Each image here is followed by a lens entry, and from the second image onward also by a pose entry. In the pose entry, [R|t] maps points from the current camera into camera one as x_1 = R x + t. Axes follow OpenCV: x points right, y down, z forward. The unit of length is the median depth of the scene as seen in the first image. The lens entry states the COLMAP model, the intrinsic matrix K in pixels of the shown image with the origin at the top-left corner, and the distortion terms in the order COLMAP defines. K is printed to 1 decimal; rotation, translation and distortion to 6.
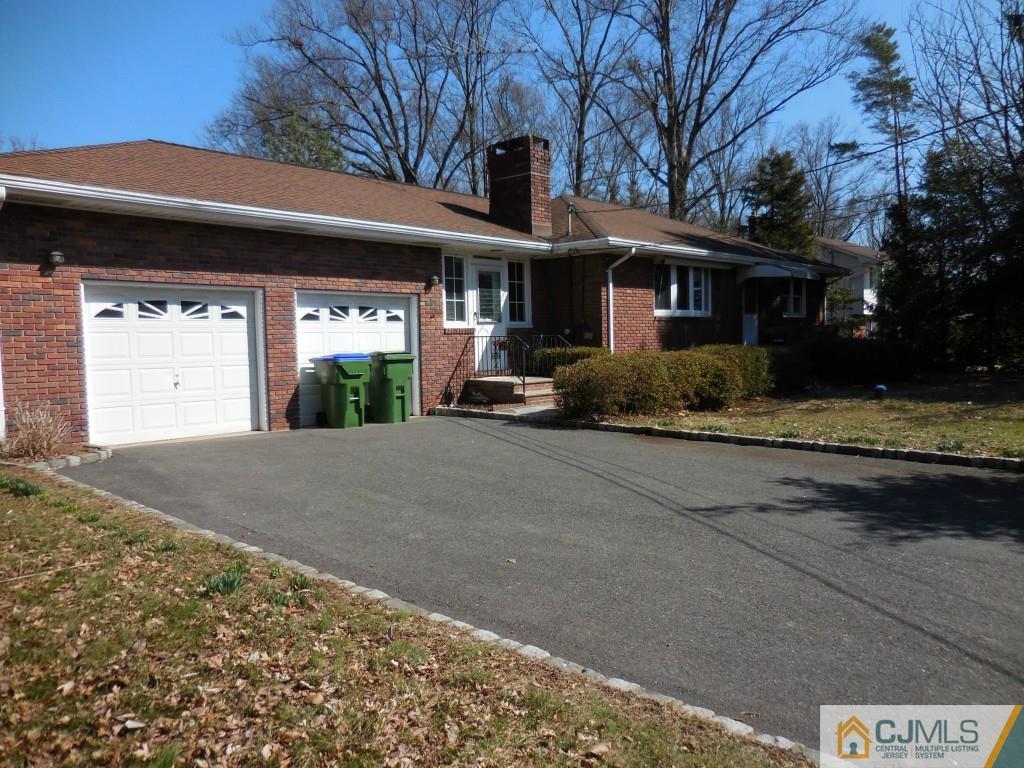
lens RADIAL K [[781.7, 0, 517.6], [0, 781.7, 386.9], [0, 0, 1]] dist [0.011492, 0.009233]
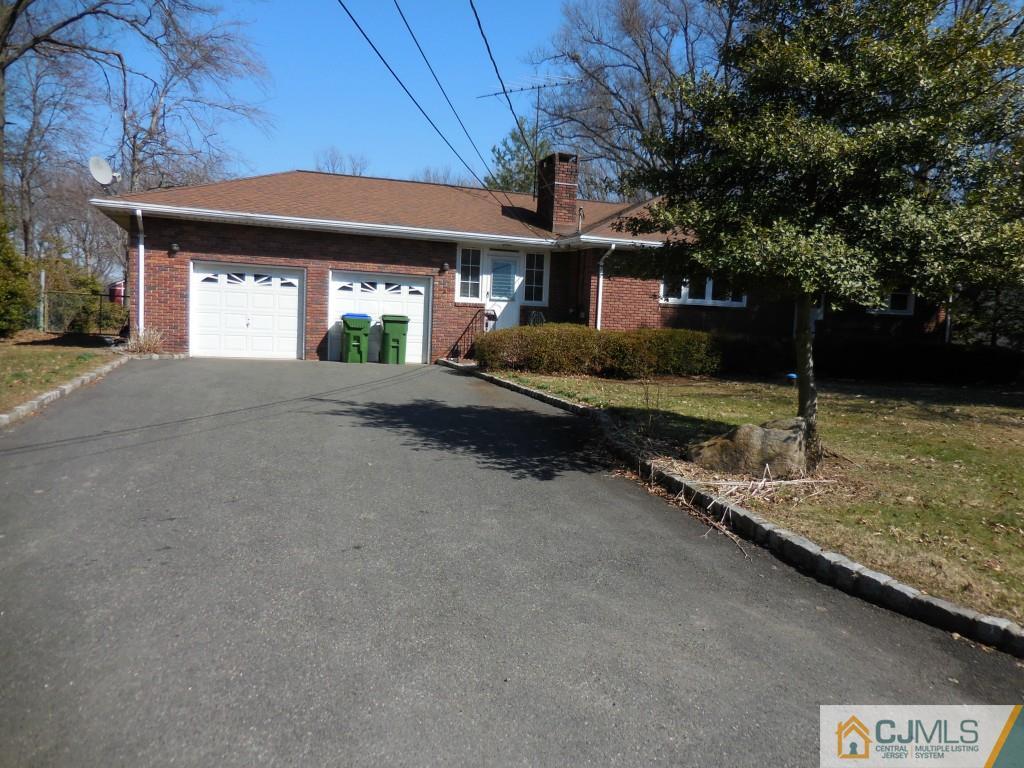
lens RADIAL K [[781.7, 0, 517.6], [0, 781.7, 386.9], [0, 0, 1]] dist [0.011492, 0.009233]
pose [[0.883124, 0.099325, -0.458505, 0.623806], [-0.090784, 0.995039, 0.040696, 0.006571], [0.460273, 0.005685, 0.887759, -0.151700]]
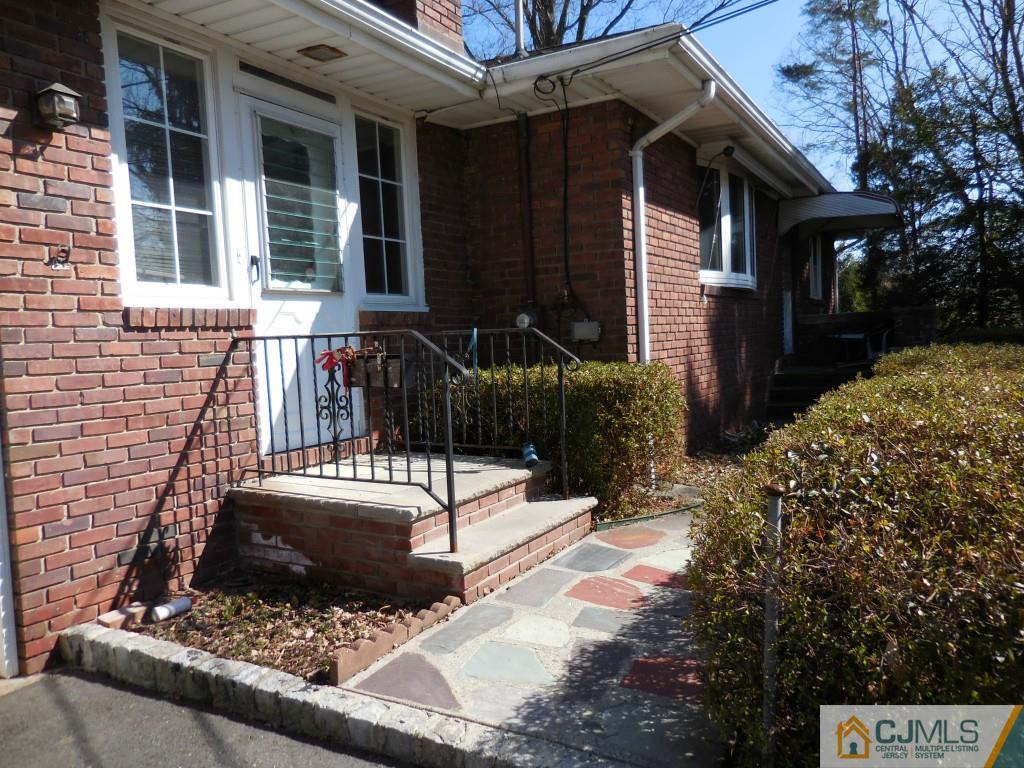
lens RADIAL K [[781.7, 0, 517.6], [0, 781.7, 386.9], [0, 0, 1]] dist [0.011492, 0.009233]
pose [[0.972838, -0.033357, 0.229071, -0.027266], [0.034621, 0.999399, -0.001502, -0.042896], [-0.228883, 0.009392, 0.973409, 0.702858]]
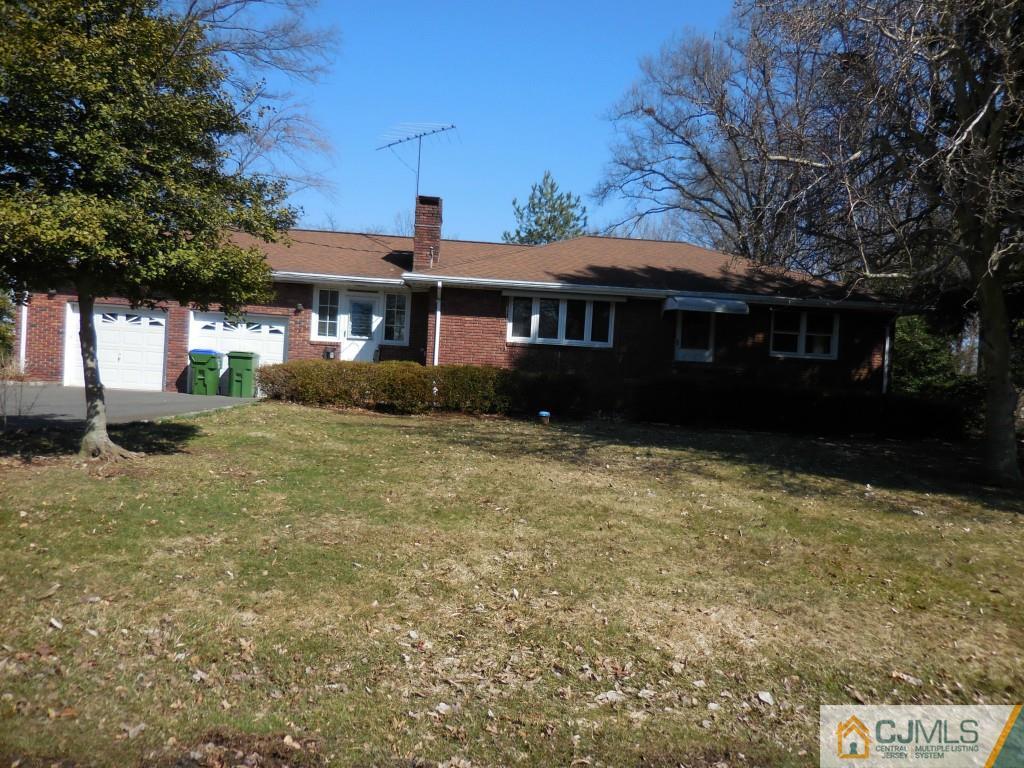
lens RADIAL K [[781.7, 0, 517.6], [0, 781.7, 386.9], [0, 0, 1]] dist [0.011492, 0.009233]
pose [[0.720608, 0.075647, -0.689204, 1.131479], [-0.113851, 0.993448, -0.009997, -0.019501], [0.683932, 0.085670, 0.724499, 0.230838]]
